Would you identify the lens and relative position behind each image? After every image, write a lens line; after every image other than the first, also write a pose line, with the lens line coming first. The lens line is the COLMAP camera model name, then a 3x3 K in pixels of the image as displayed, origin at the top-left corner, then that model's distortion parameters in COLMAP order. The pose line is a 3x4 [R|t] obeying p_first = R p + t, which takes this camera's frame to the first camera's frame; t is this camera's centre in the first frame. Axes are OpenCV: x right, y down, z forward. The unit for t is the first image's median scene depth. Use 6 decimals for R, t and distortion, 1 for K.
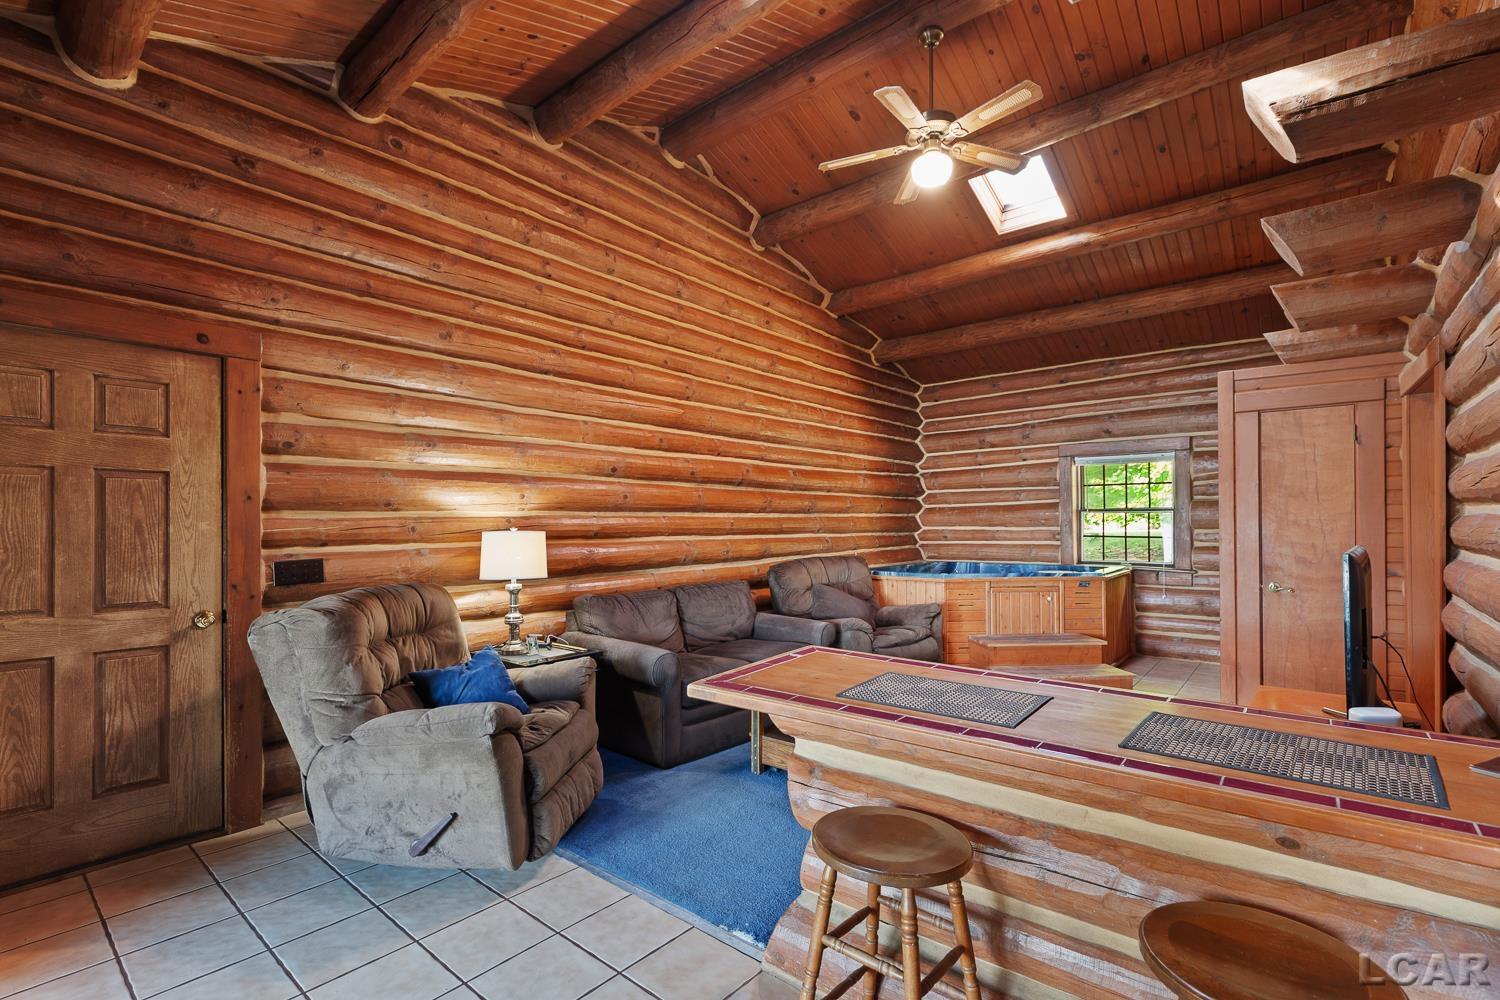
lens RADIAL K [[680.0, 0, 748.1], [0, 680.0, 518.5], [0, 0, 1]] dist [0.000975, 0.000132]
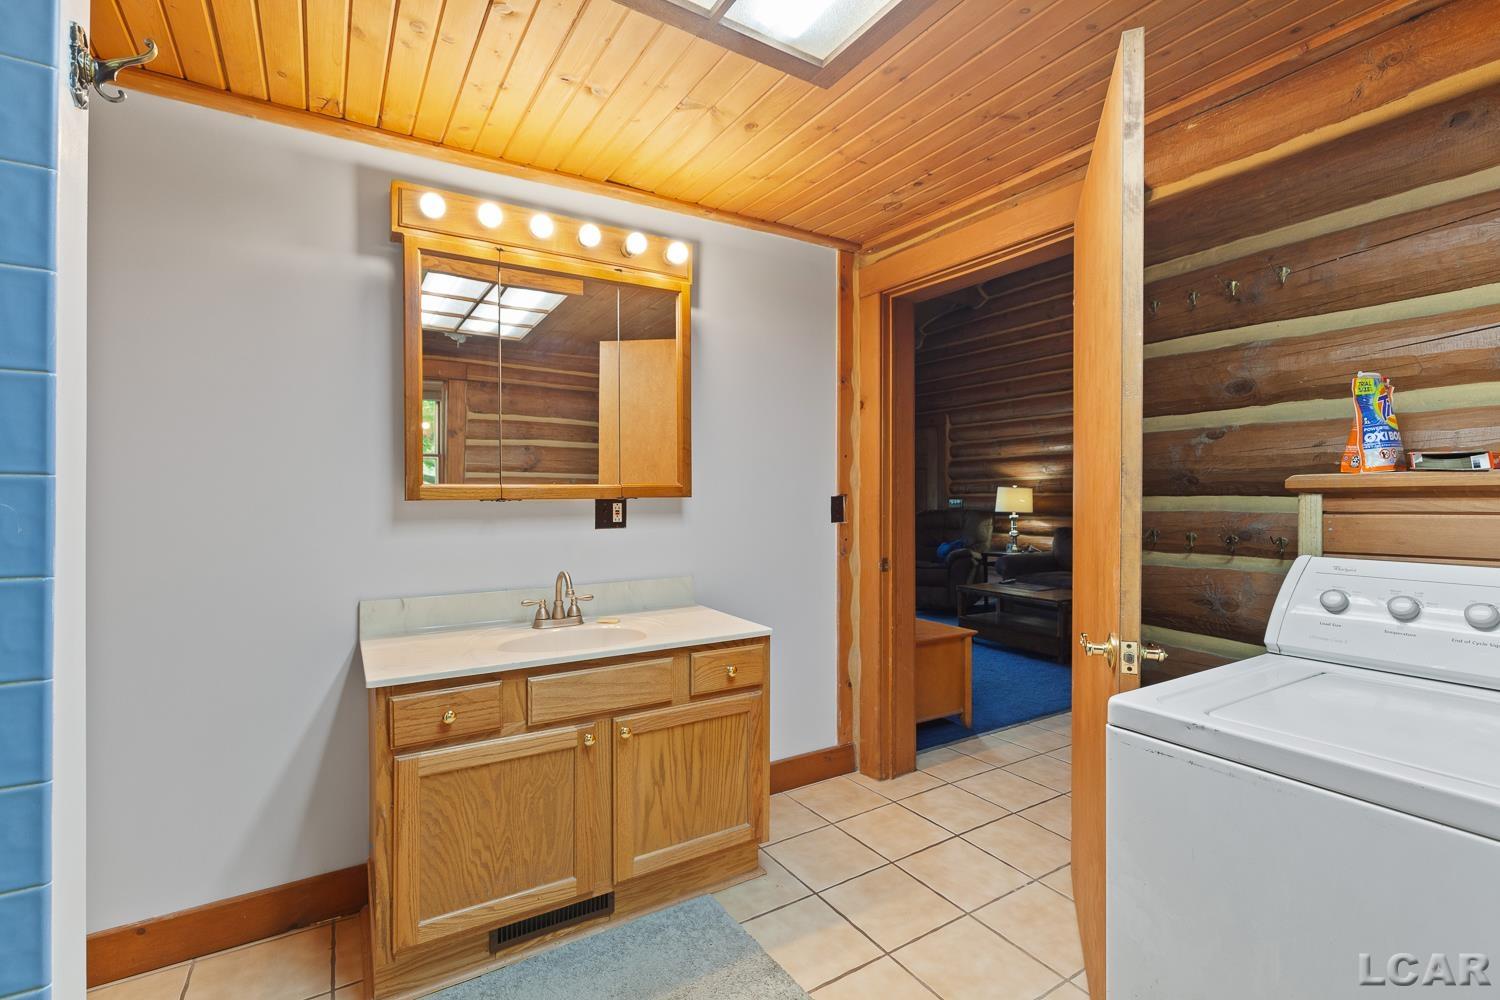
lens RADIAL K [[677.1, 0, 750.0], [0, 677.1, 500.0], [0, 0, 1]] dist [0.004207, 0.000566]
pose [[-0.305854, 0.005993, -0.952059, 1.580203], [0.005692, 0.999974, 0.004466, 0.039112], [0.952061, -0.004053, -0.305880, 0.829123]]
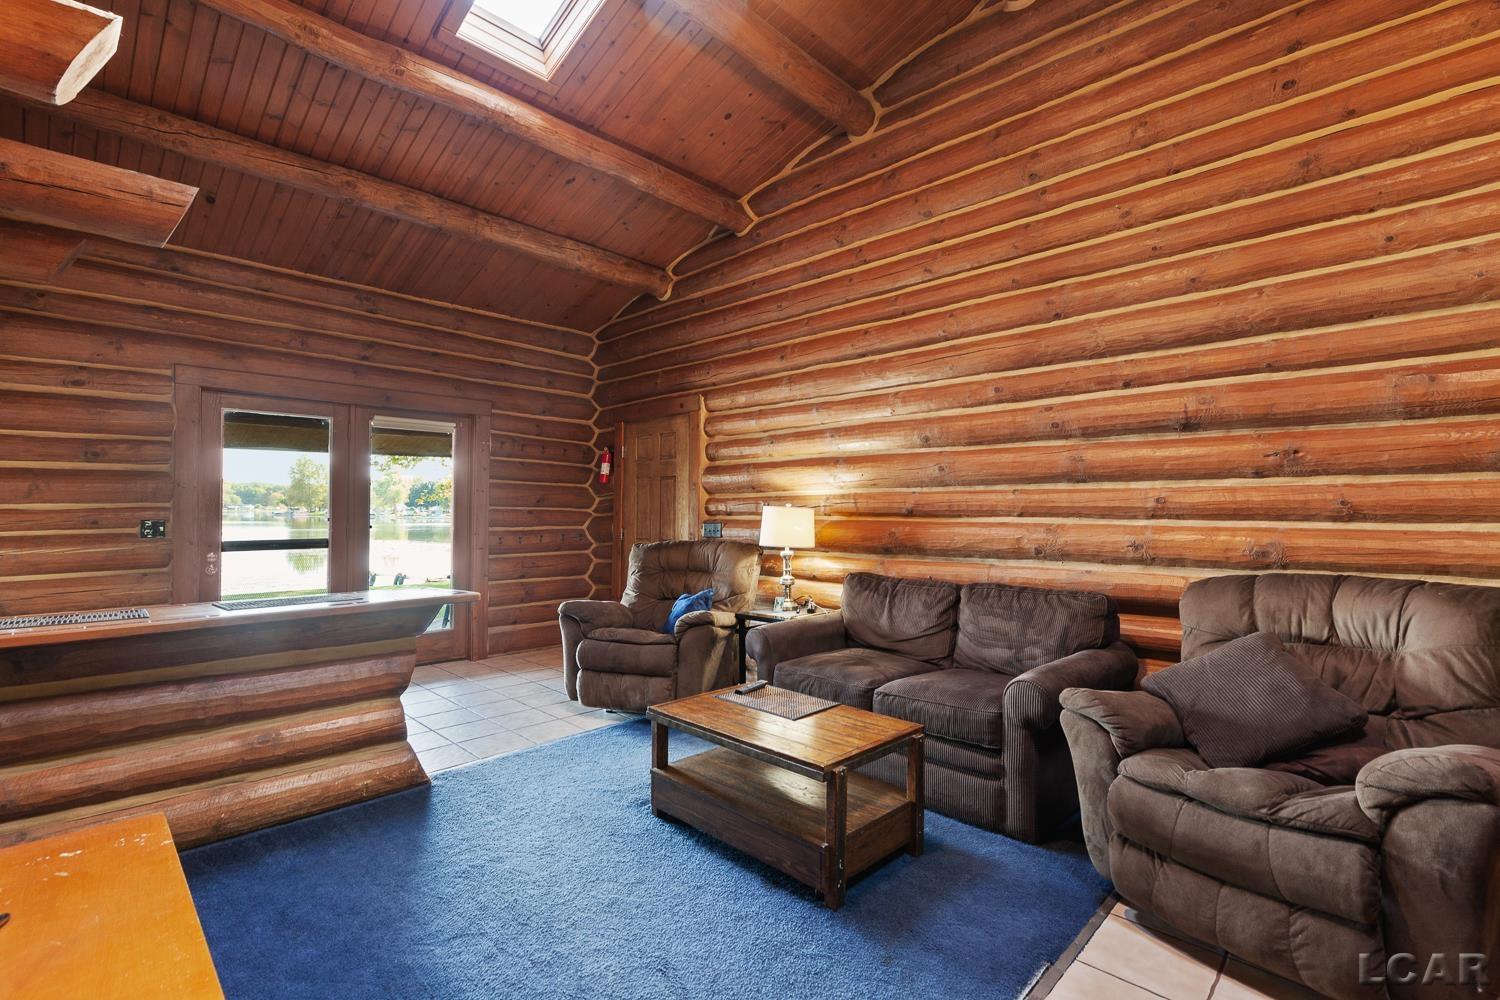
lens RADIAL K [[673.2, 0, 746.8], [0, 673.2, 507.7], [0, 0, 1]] dist [-0.000707, -0.000093]
pose [[-0.079921, -0.002474, -0.996798, 0.795143], [0.002635, 0.999993, -0.002693, 0.021831], [0.996798, -0.002842, -0.079914, 0.967273]]
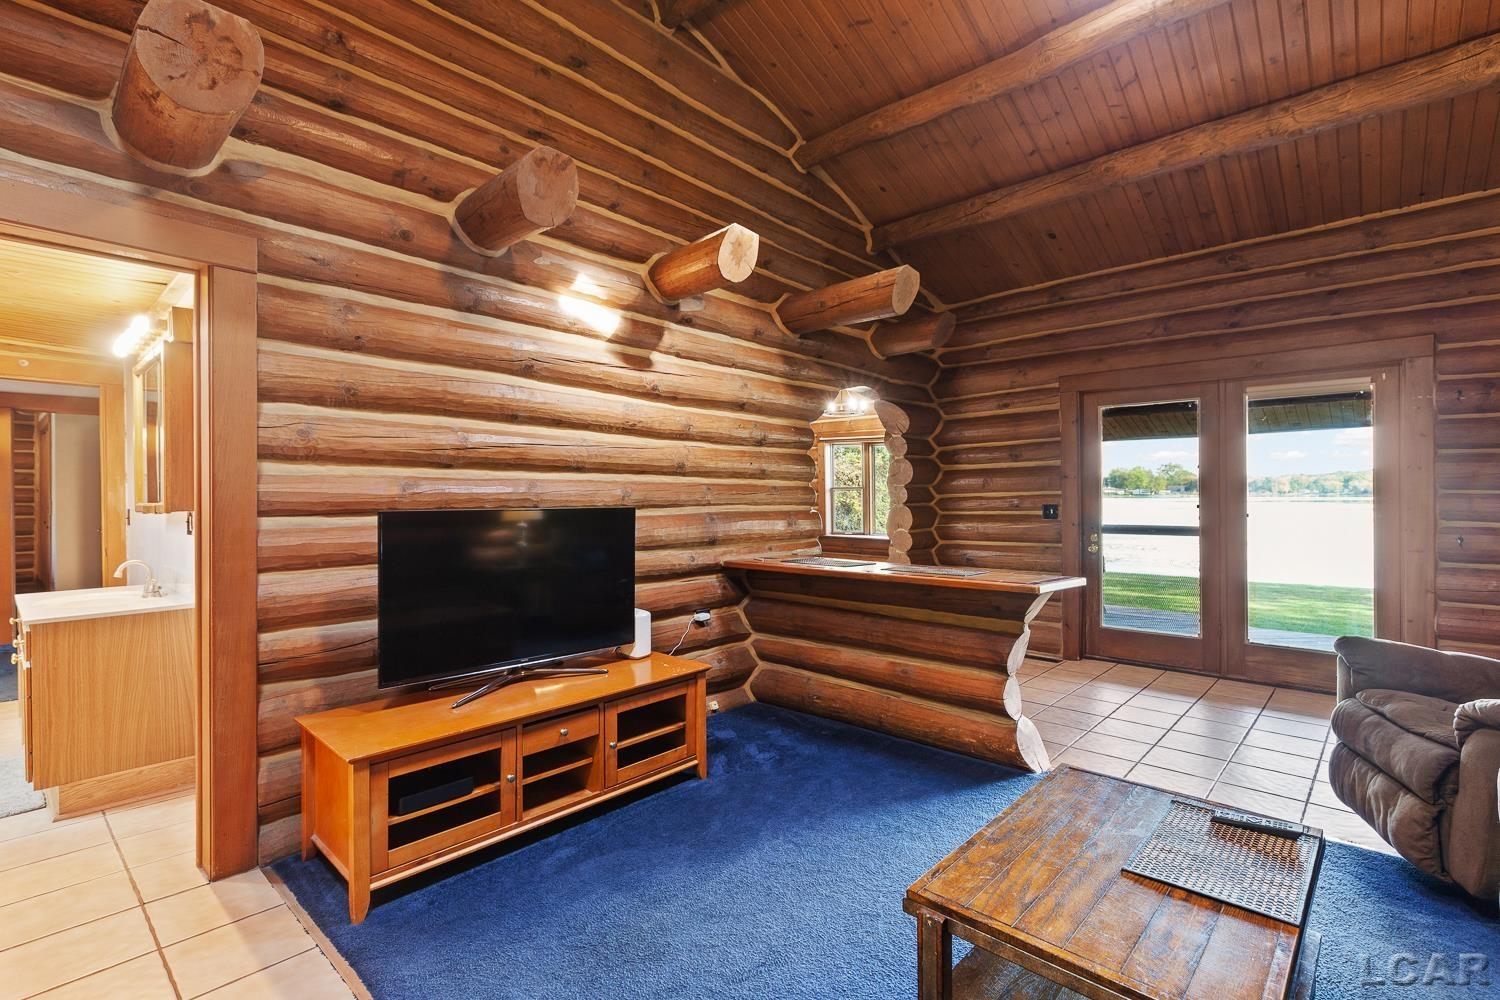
lens RADIAL K [[677.1, 0, 750.0], [0, 677.1, 500.0], [0, 0, 1]] dist [0.004207, 0.000566]
pose [[-0.999675, 0.005202, 0.024961, 0.303038], [0.005186, 0.999986, -0.000707, 0.024393], [-0.024965, -0.000577, -0.999688, 1.359844]]
